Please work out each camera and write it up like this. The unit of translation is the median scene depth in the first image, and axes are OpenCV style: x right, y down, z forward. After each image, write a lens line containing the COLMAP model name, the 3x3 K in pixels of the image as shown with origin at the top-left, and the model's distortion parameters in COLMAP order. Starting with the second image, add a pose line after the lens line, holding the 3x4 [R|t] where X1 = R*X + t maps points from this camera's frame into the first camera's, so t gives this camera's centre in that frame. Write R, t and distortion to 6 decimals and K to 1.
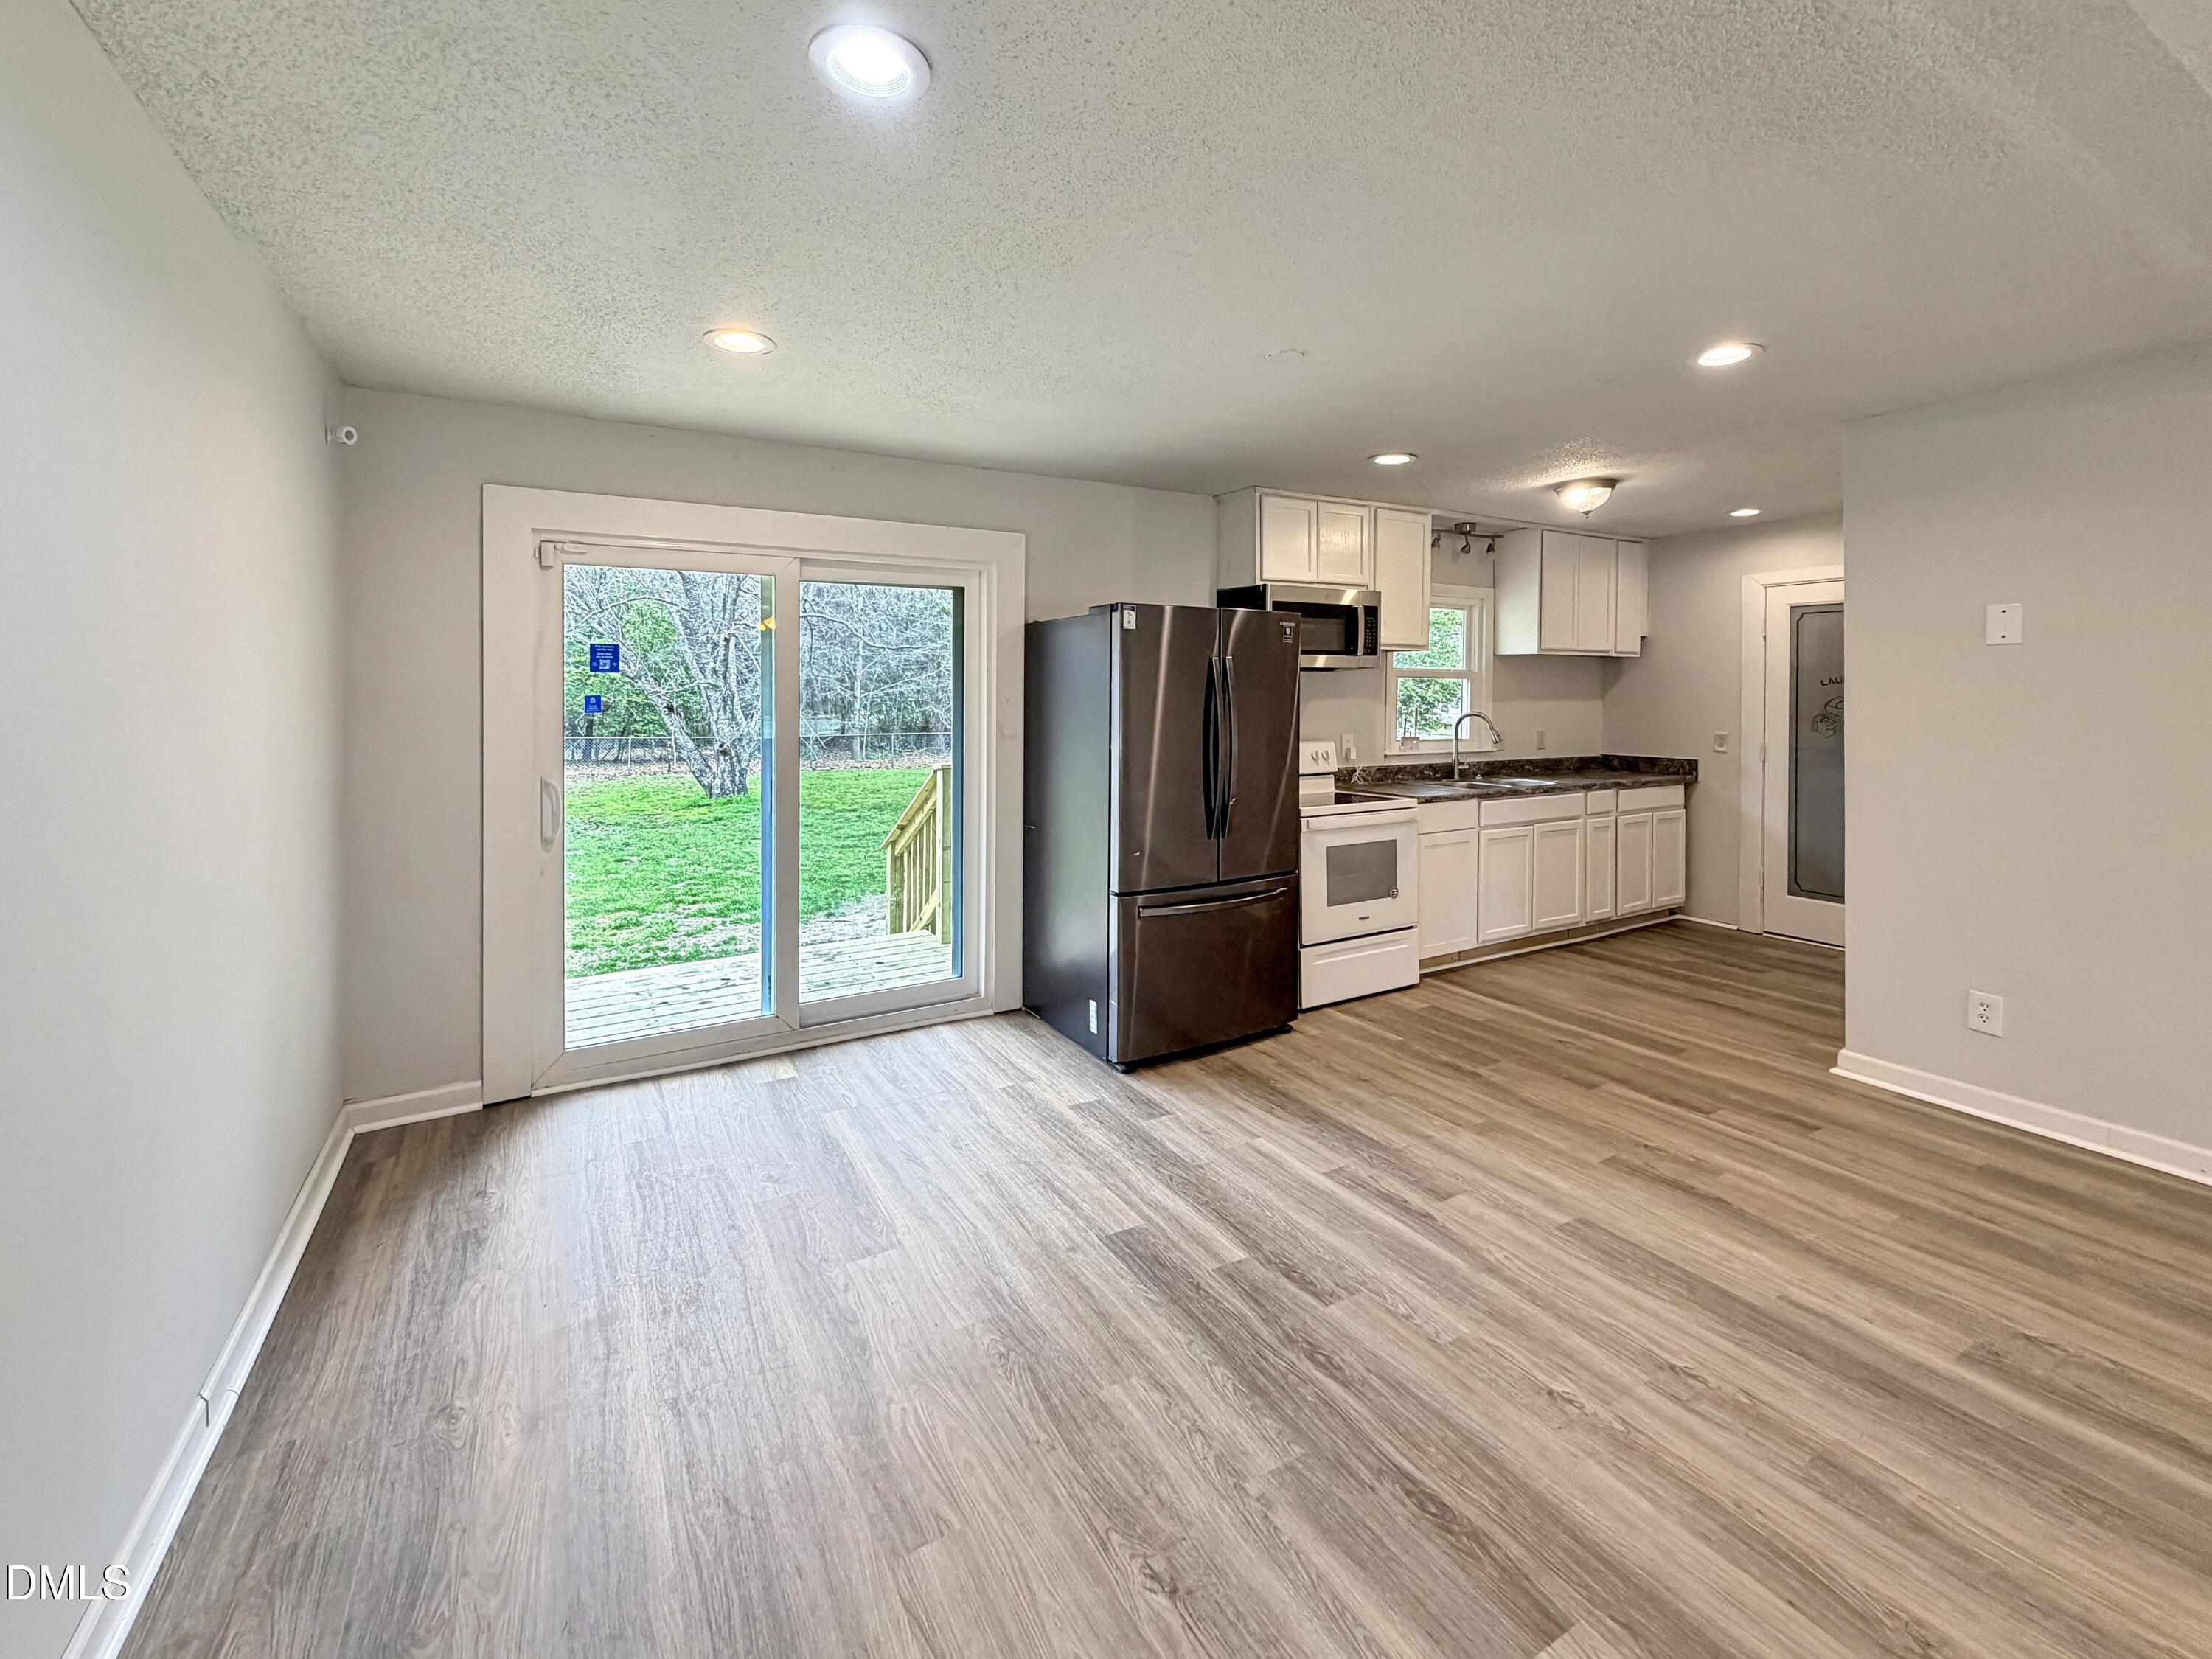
lens RADIAL K [[942.5, 0, 1101.1], [0, 942.5, 693.4], [0, 0, 1]] dist [-0.003180, -0.000689]
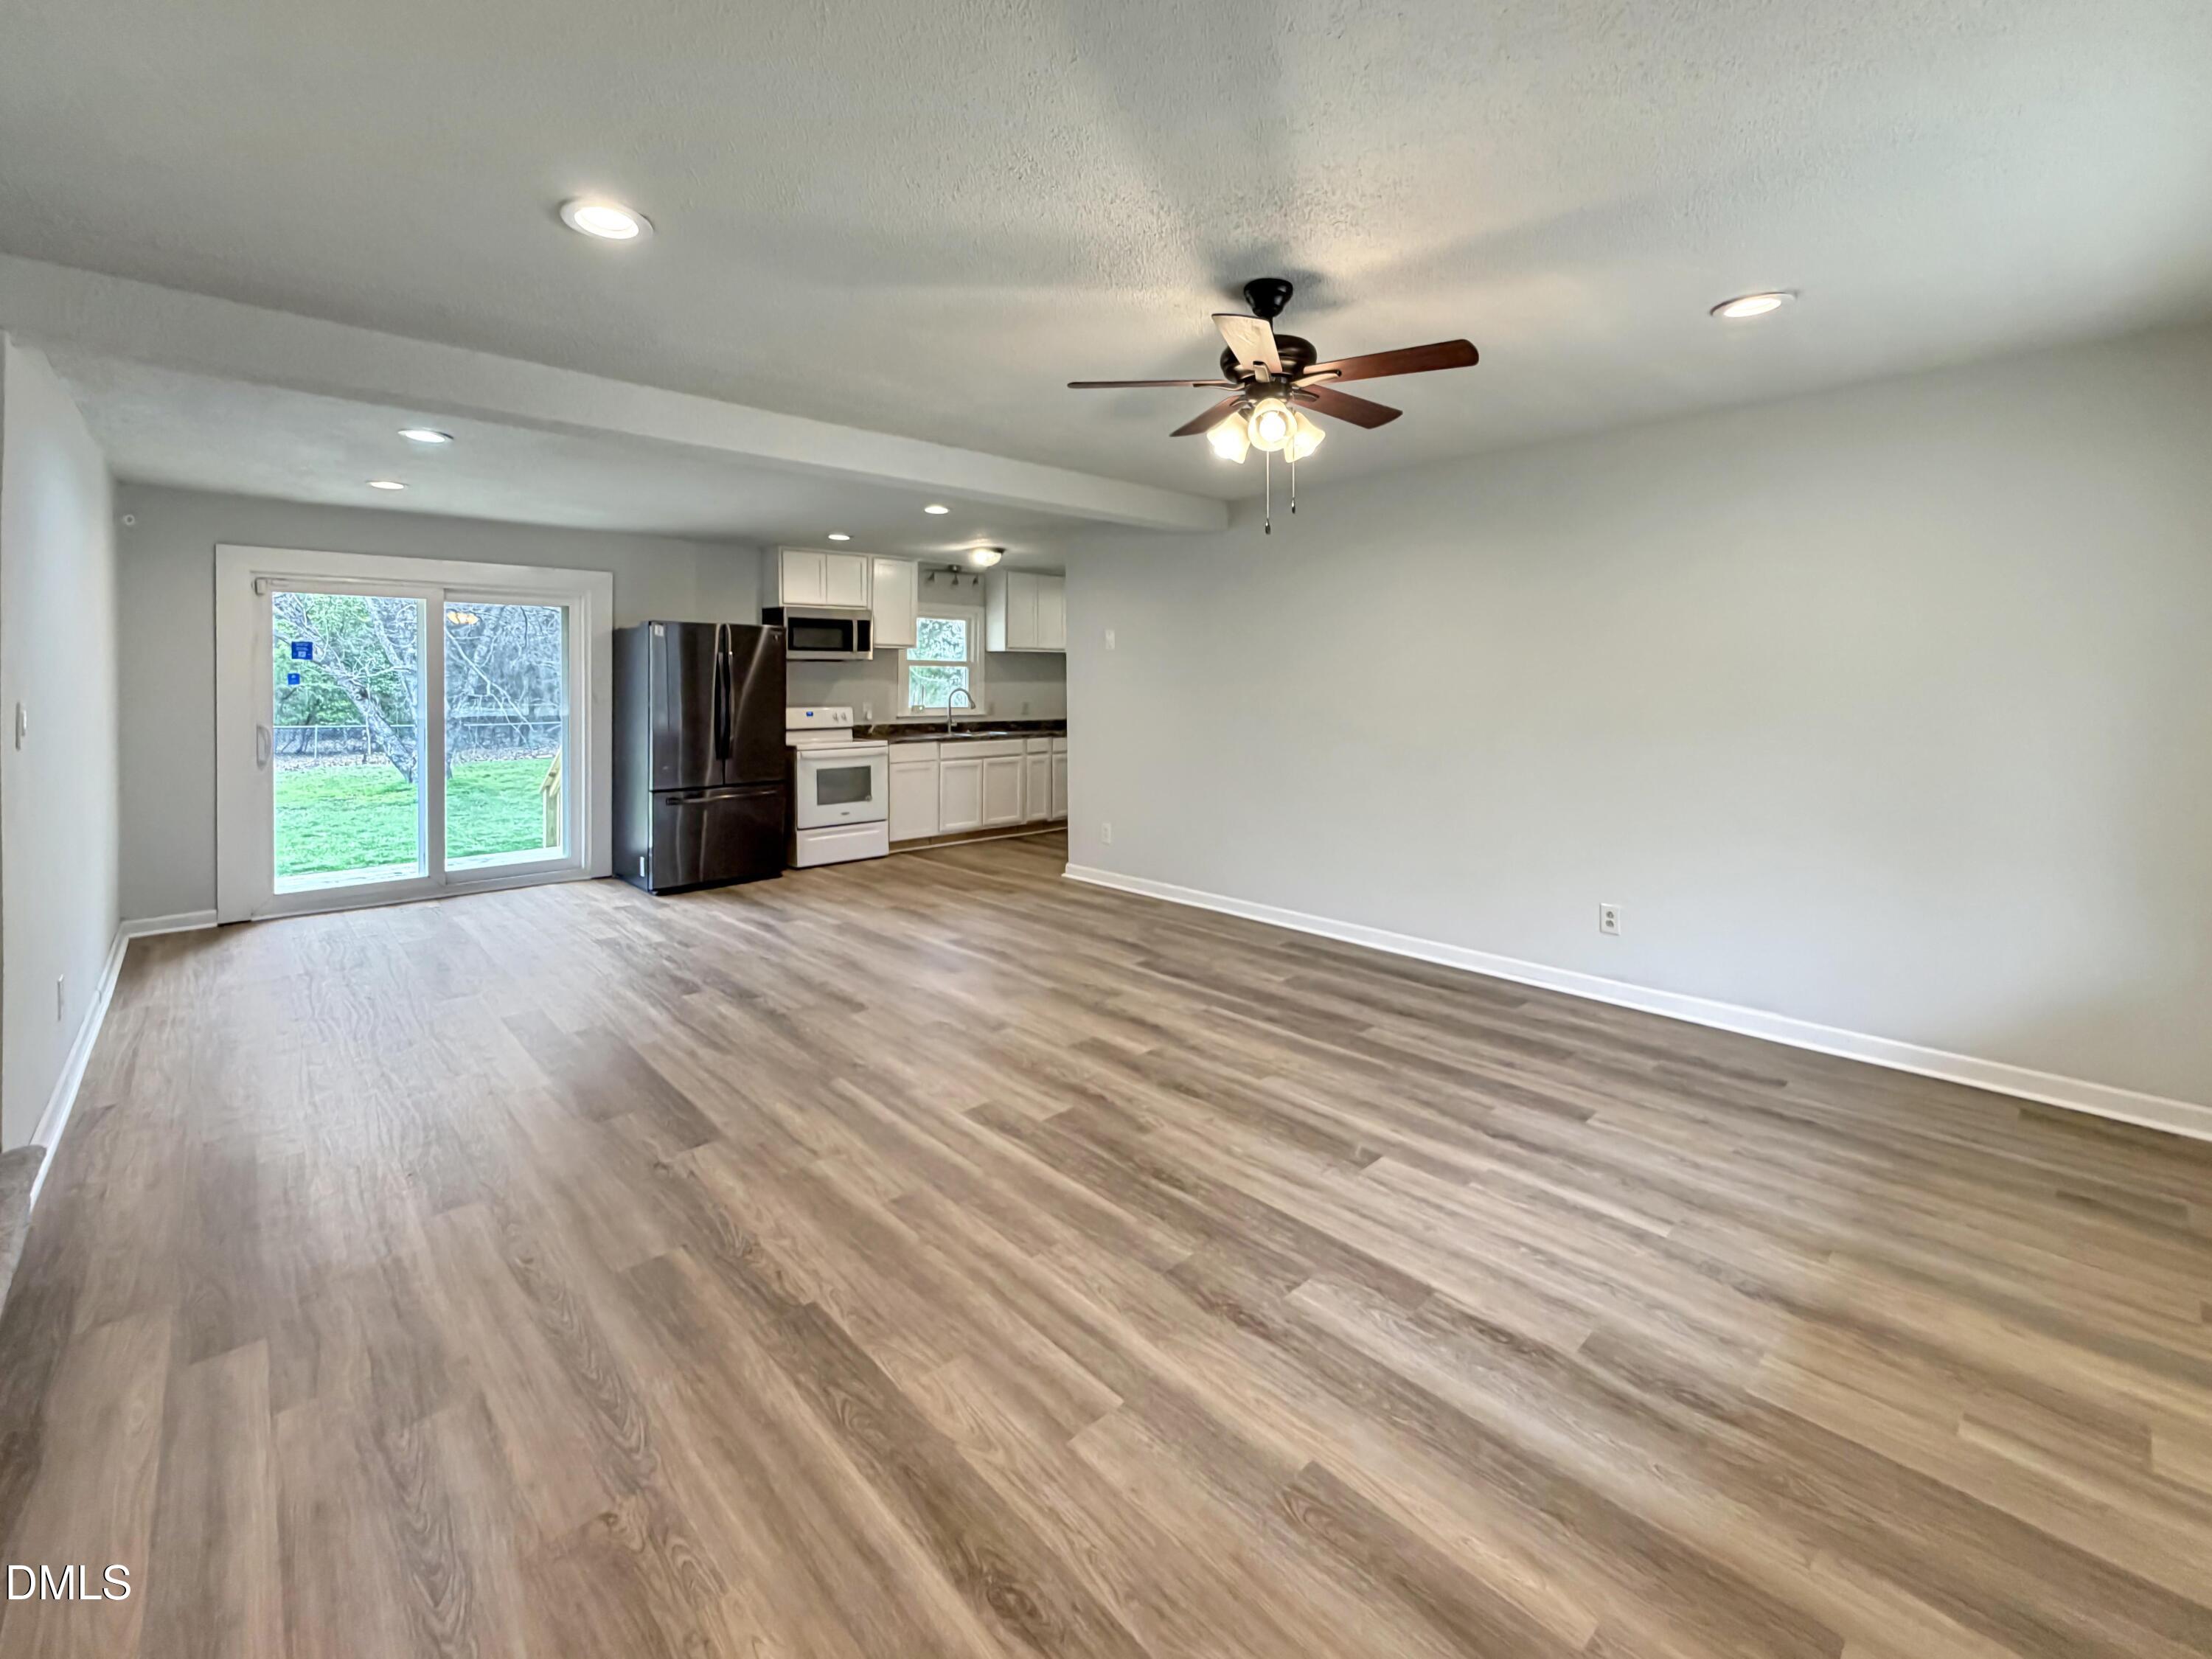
lens RADIAL K [[942.5, 0, 1101.1], [0, 942.5, 693.4], [0, 0, 1]] dist [-0.003180, -0.000689]
pose [[0.973066, -0.000876, 0.230524, 0.273919], [-0.001745, 0.999936, 0.011163, 0.010273], [-0.230519, -0.011265, 0.973003, -0.557965]]
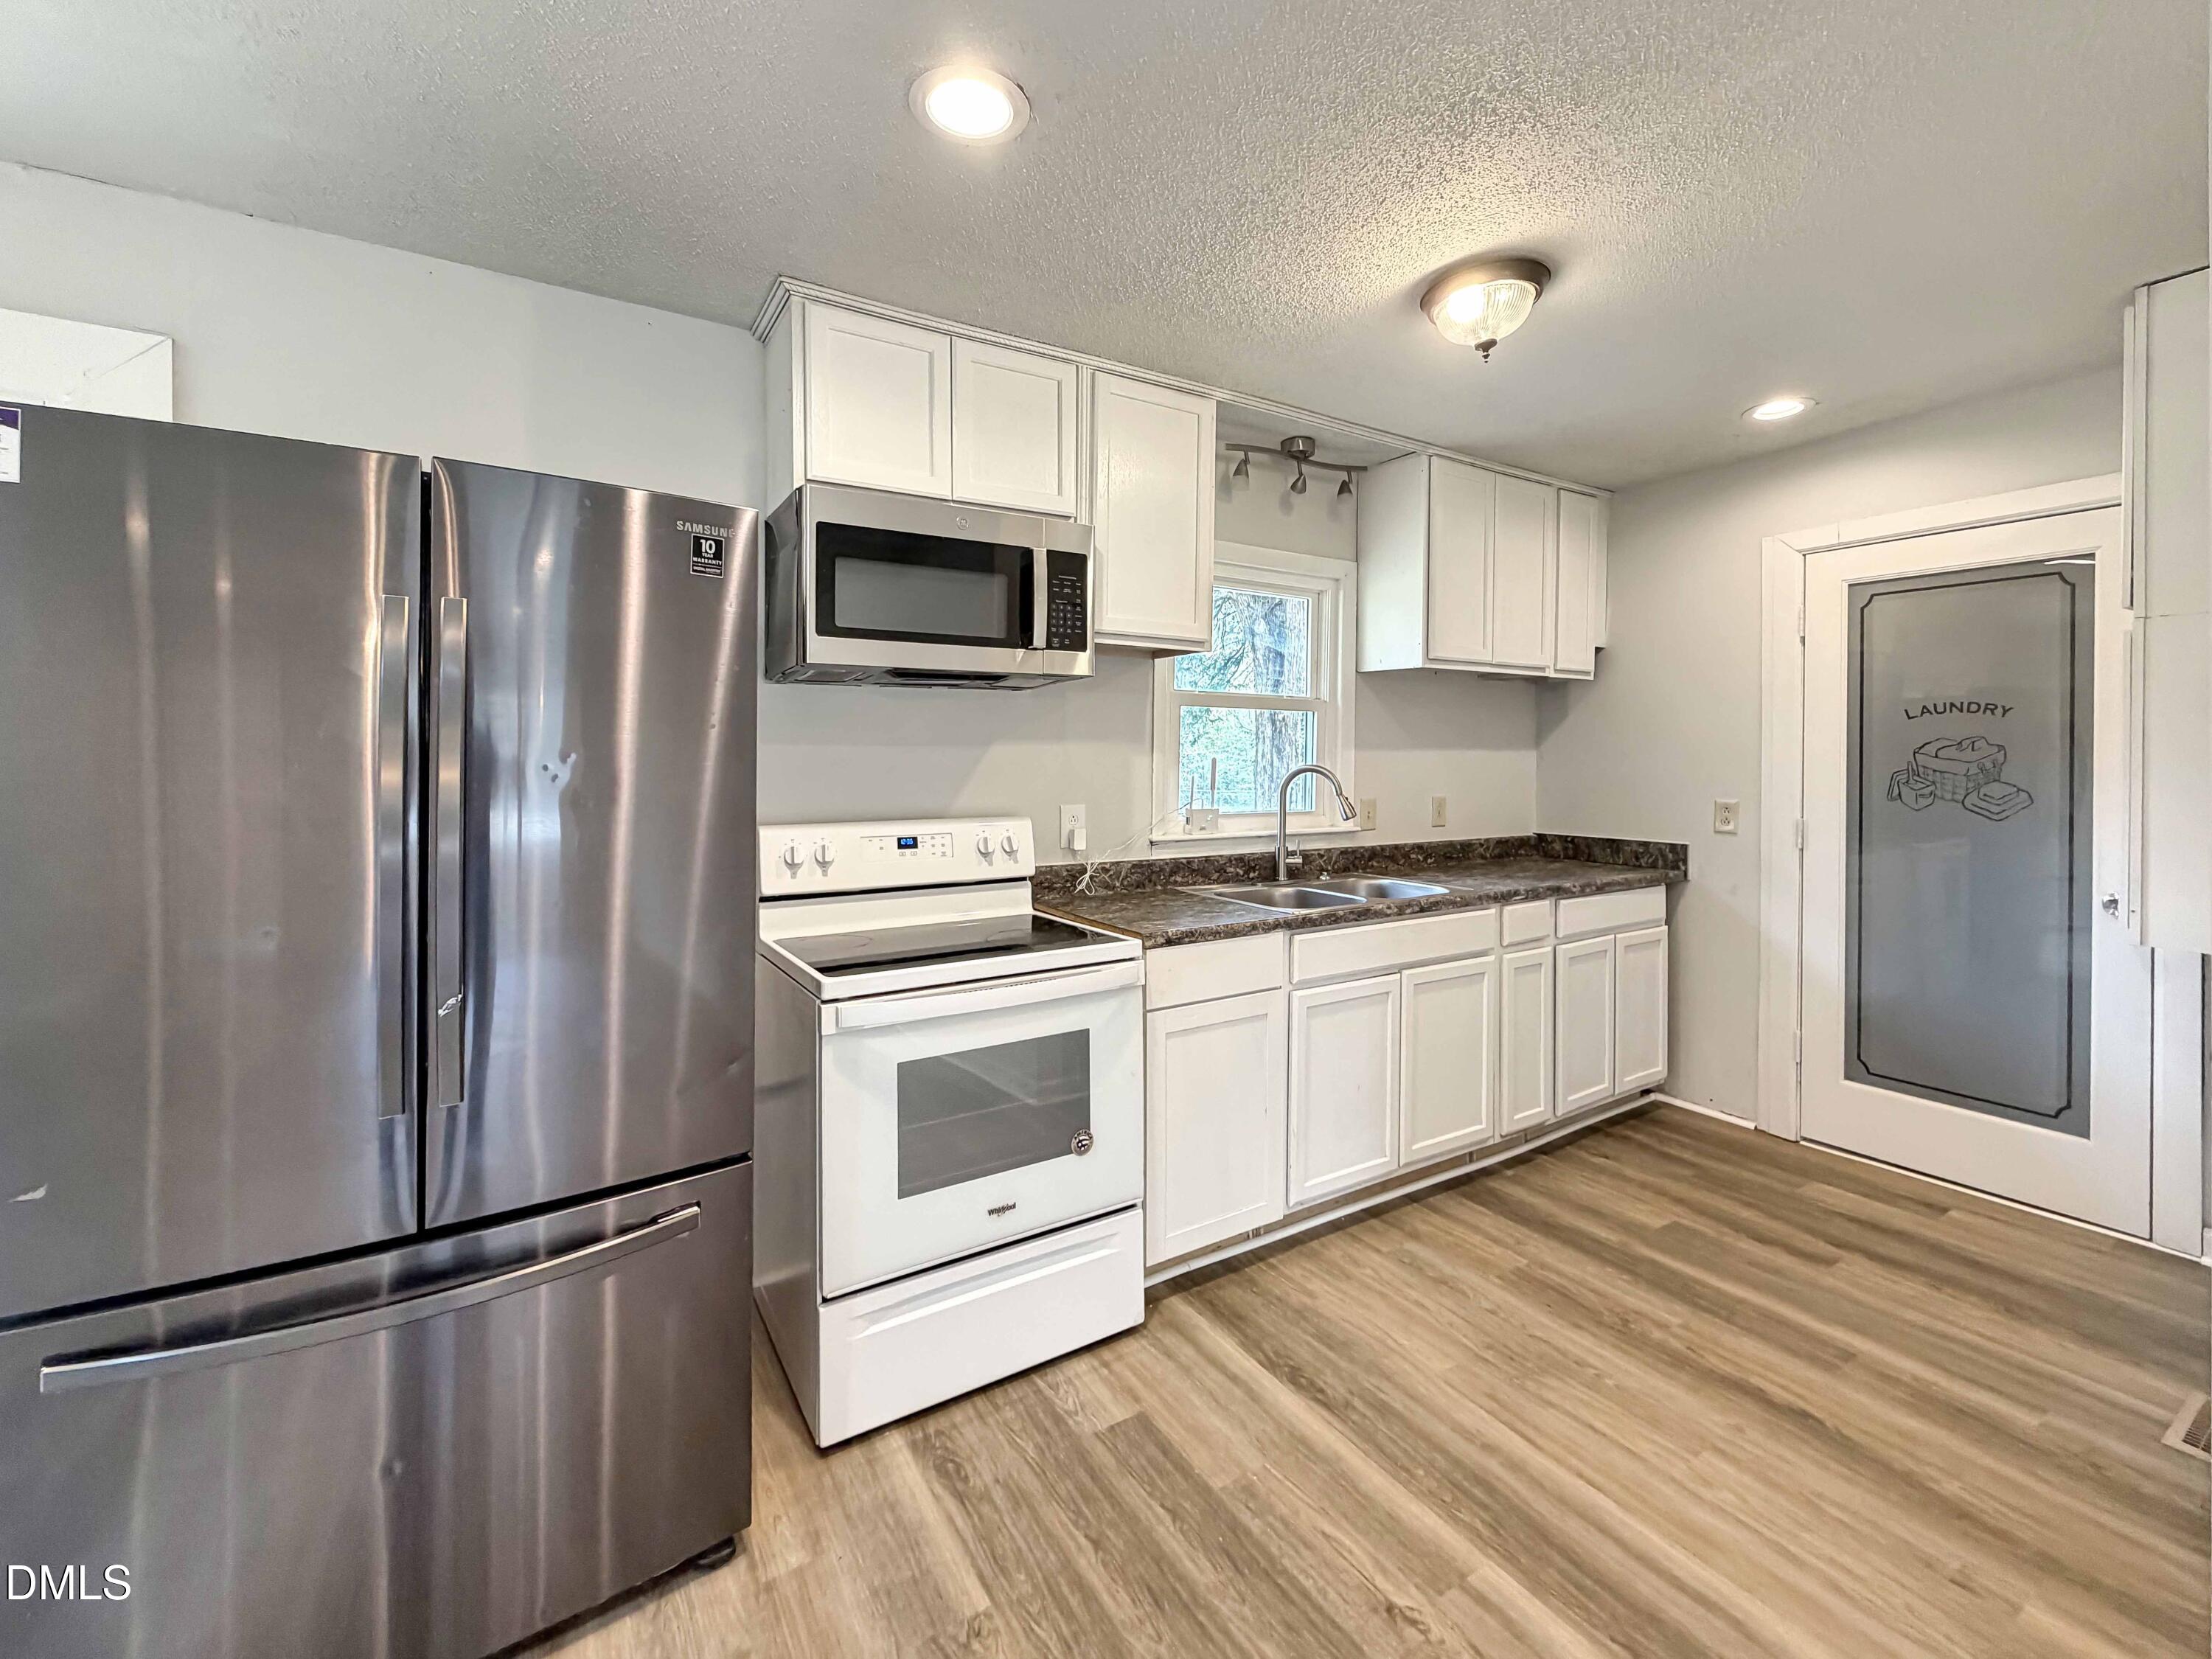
lens RADIAL K [[925.3, 0, 1096.4], [0, 925.3, 749.5], [0, 0, 1]] dist [-0.003093, 0.000050]
pose [[0.999646, 0.002262, 0.026512, 0.256031], [-0.002088, 0.999976, -0.006565, 0.014458], [-0.026526, 0.006507, 0.999627, 0.448450]]
